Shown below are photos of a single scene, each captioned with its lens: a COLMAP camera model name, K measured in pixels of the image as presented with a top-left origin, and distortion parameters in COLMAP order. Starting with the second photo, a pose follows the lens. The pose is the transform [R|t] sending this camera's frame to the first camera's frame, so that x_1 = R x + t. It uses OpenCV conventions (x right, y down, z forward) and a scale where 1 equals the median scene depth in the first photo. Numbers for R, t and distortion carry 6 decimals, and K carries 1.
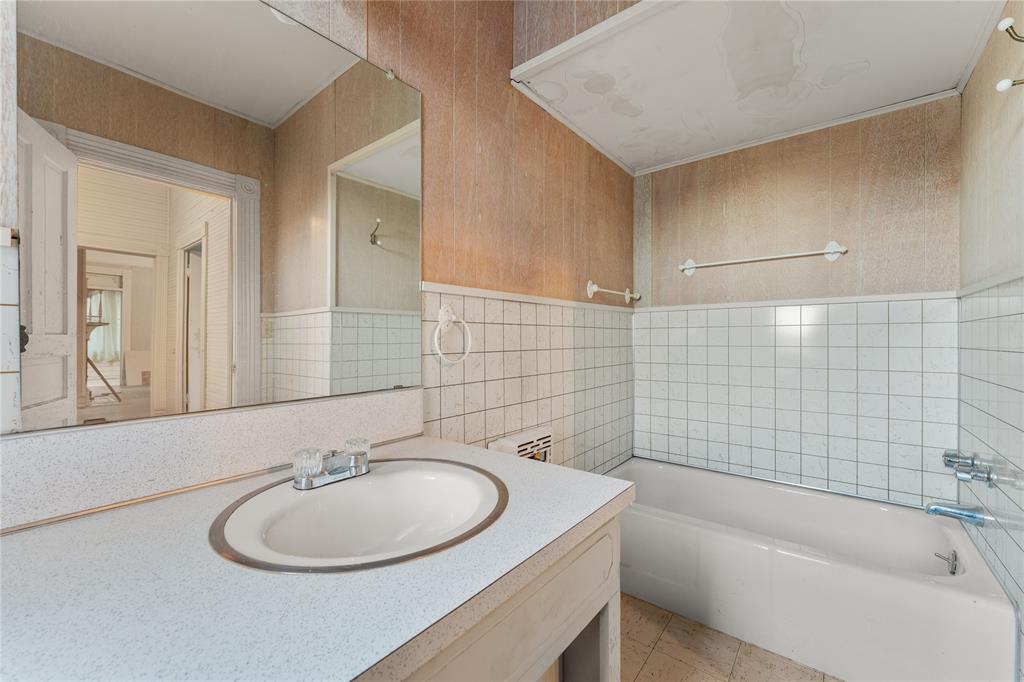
lens RADIAL K [[421.5, 0, 508.9], [0, 421.5, 339.9], [0, 0, 1]] dist [-0.003202, -0.000236]
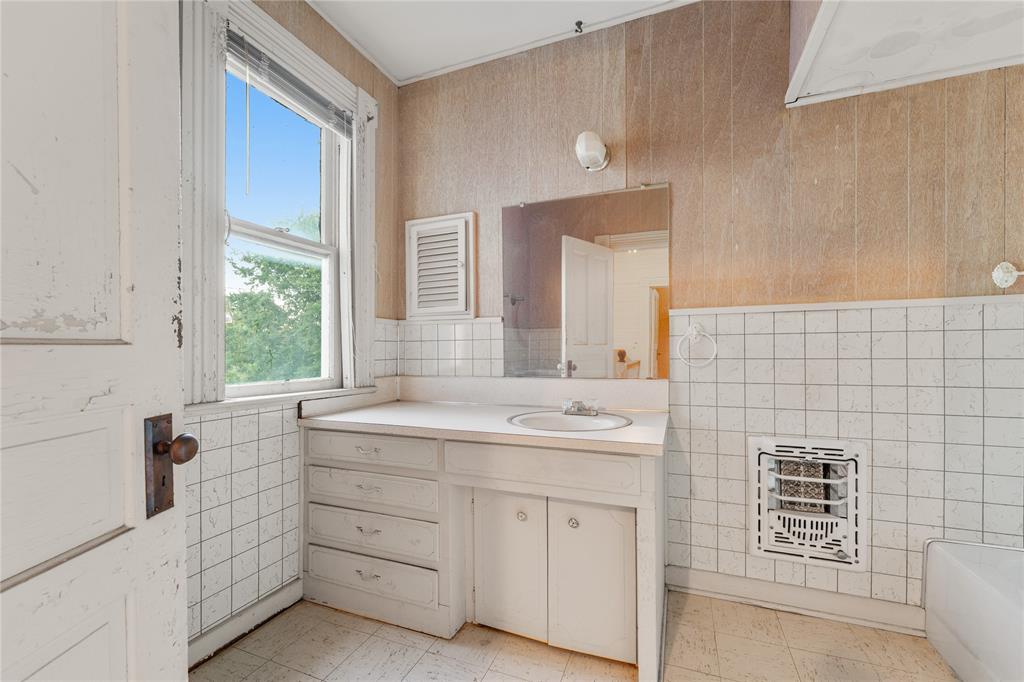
lens RADIAL K [[421.5, 0, 513.7], [0, 421.5, 349.3], [0, 0, 1]] dist [-0.003202, -0.000236]
pose [[0.313047, -0.005527, -0.949722, 0.799600], [0.002403, 0.999984, -0.005028, 0.006001], [0.949735, -0.000709, 0.313055, 0.011098]]
